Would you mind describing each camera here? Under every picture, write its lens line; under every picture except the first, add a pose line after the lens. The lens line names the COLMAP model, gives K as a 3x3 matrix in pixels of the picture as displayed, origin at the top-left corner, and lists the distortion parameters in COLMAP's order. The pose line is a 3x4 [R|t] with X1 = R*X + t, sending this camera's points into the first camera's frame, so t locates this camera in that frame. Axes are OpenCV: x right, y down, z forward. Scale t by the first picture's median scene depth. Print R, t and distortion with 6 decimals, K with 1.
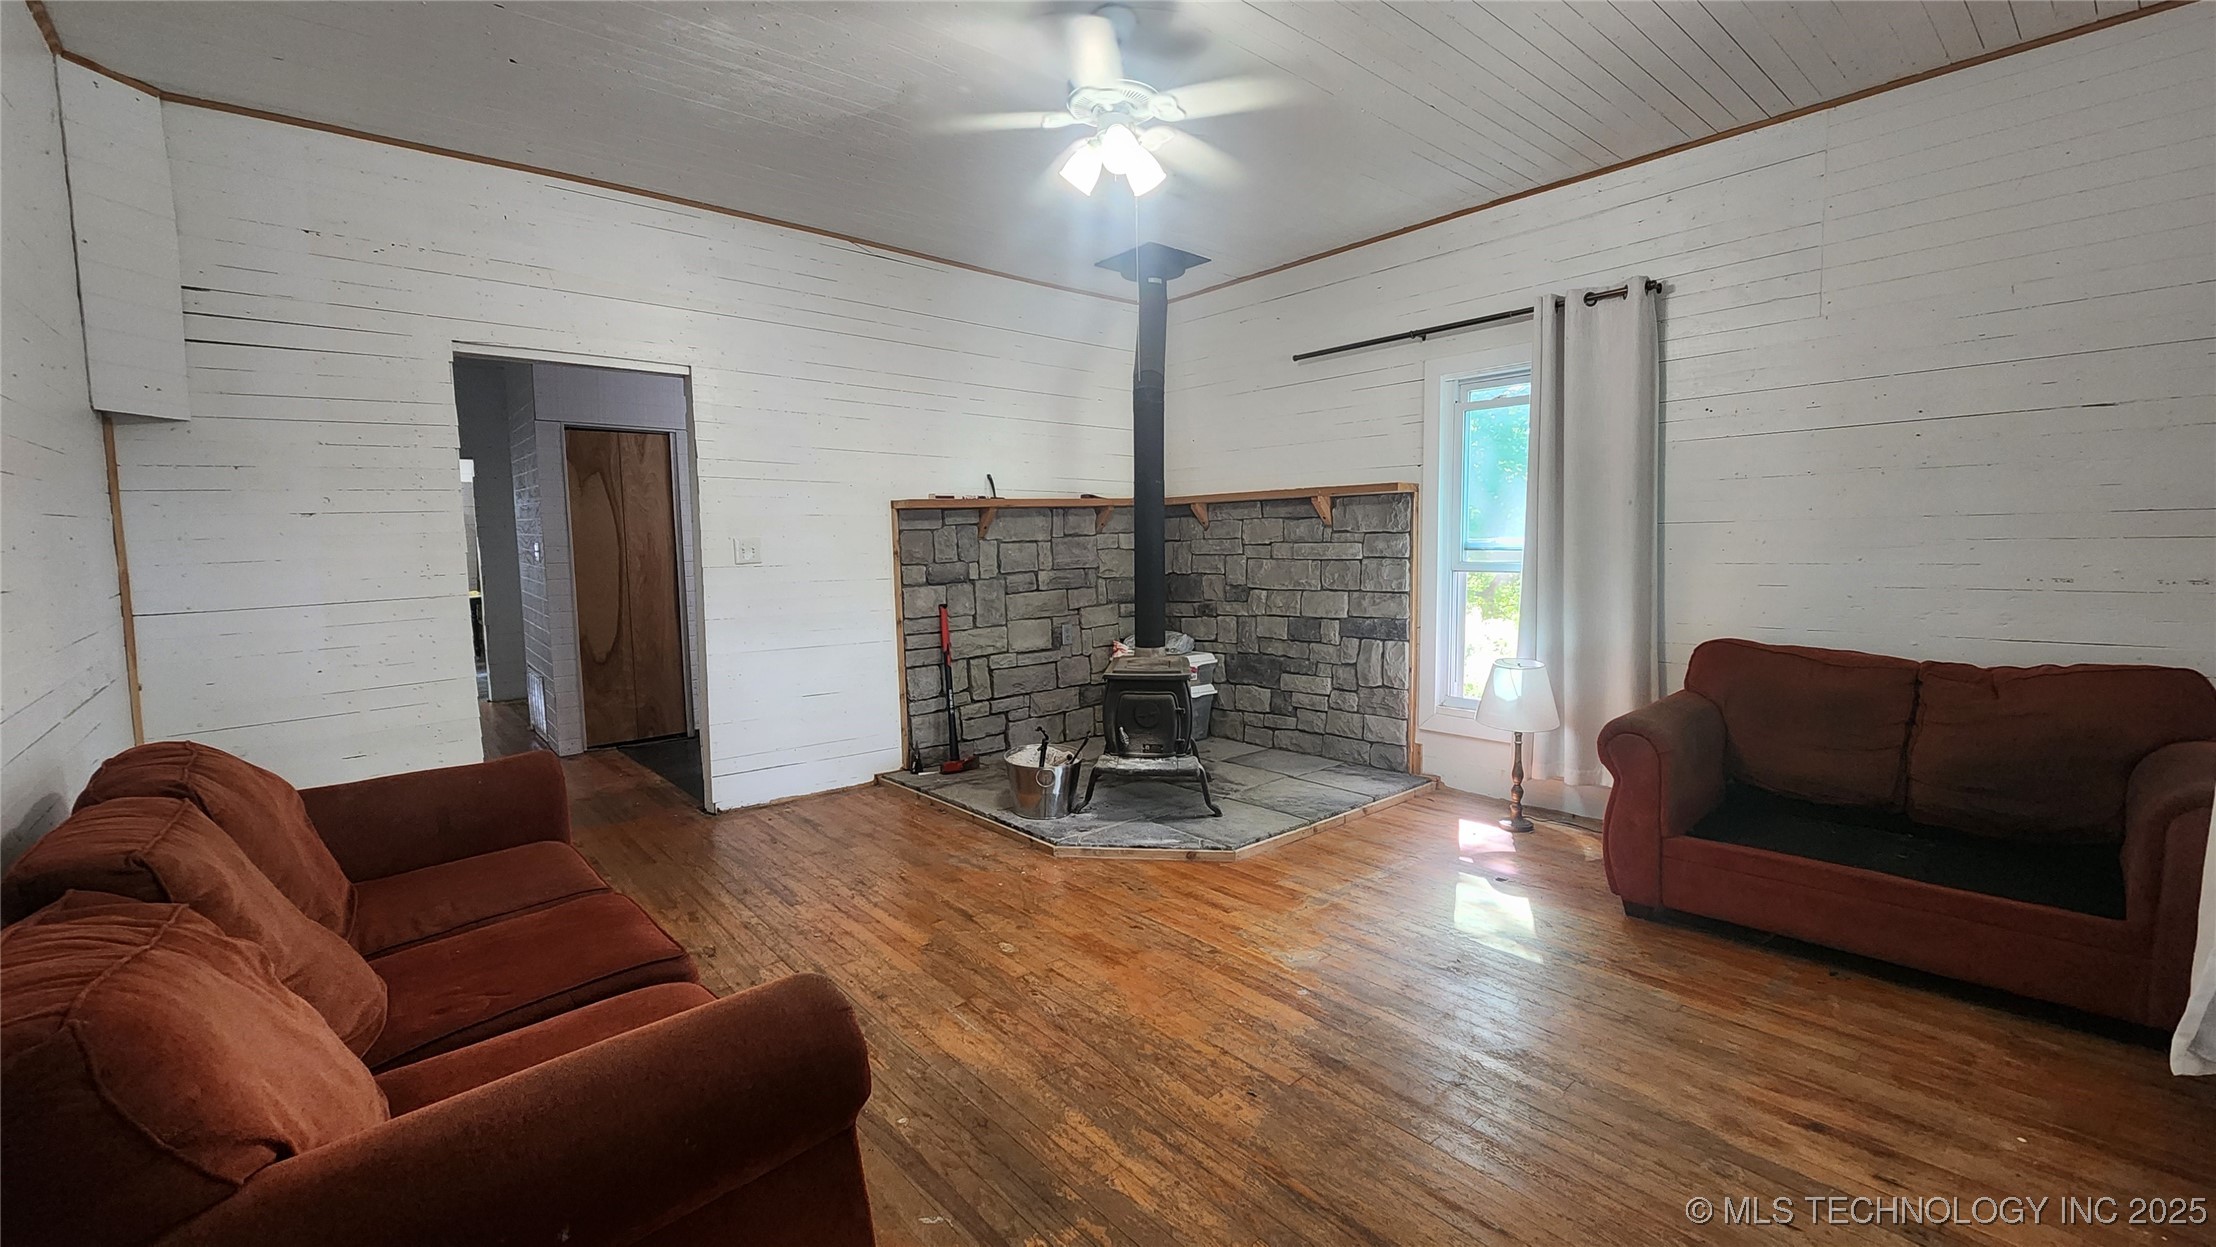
lens RADIAL K [[906.6, 0, 1120.2], [0, 906.6, 620.4], [0, 0, 1]] dist [0.000013, -0.000201]
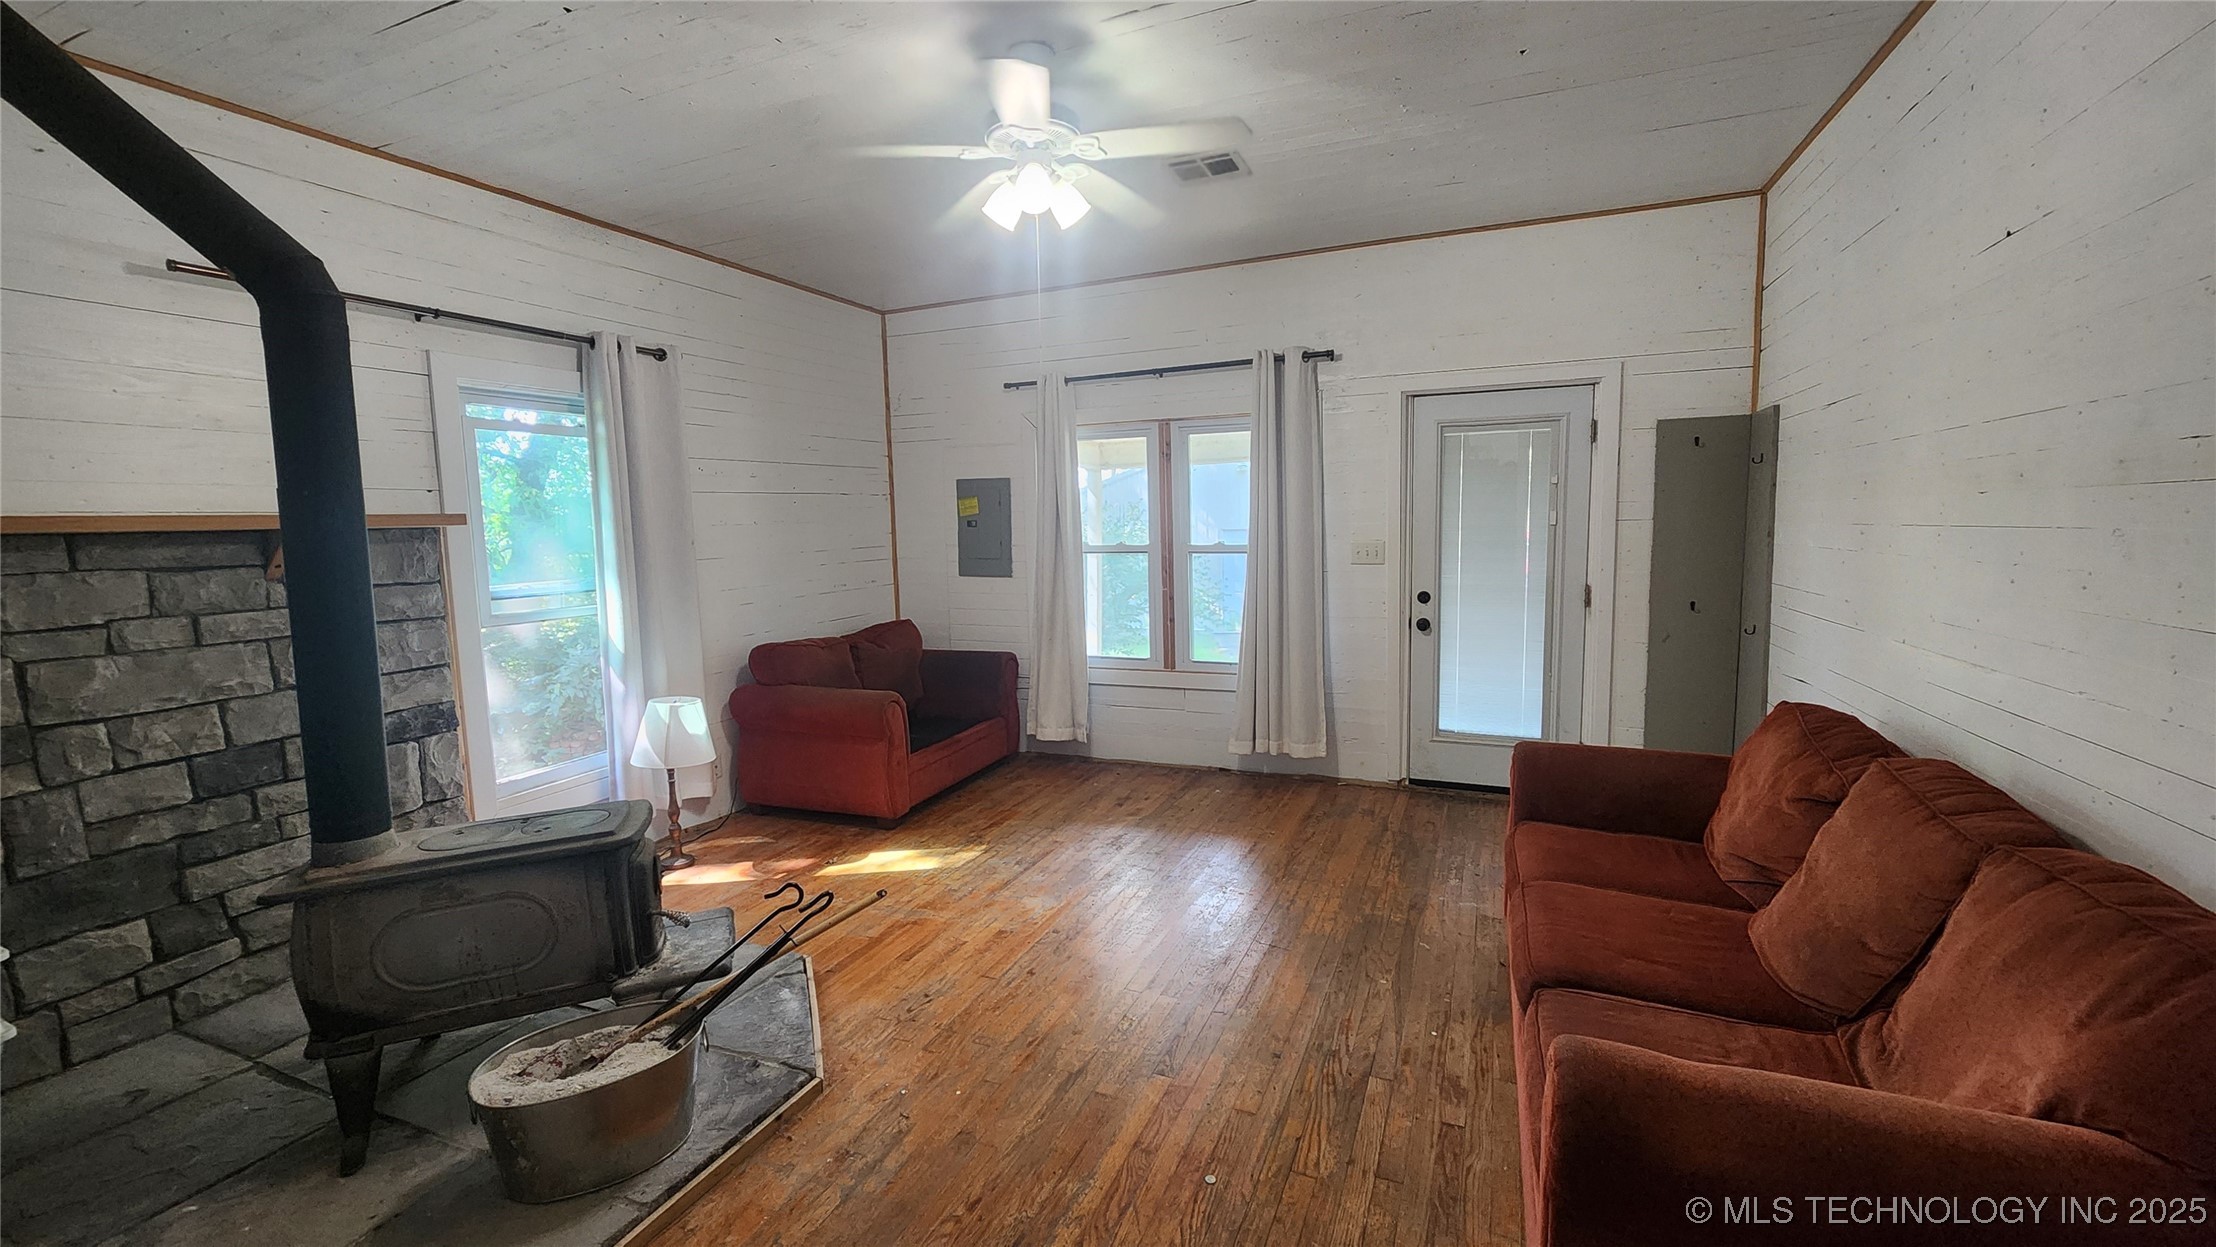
lens RADIAL K [[906.6, 0, 1094.0], [0, 906.6, 614.1], [0, 0, 1]] dist [0.000013, -0.000201]
pose [[-0.415393, -0.064739, 0.907335, -0.564037], [0.119280, 0.984975, 0.124887, -0.100041], [-0.901788, 0.160104, -0.401430, 0.823301]]
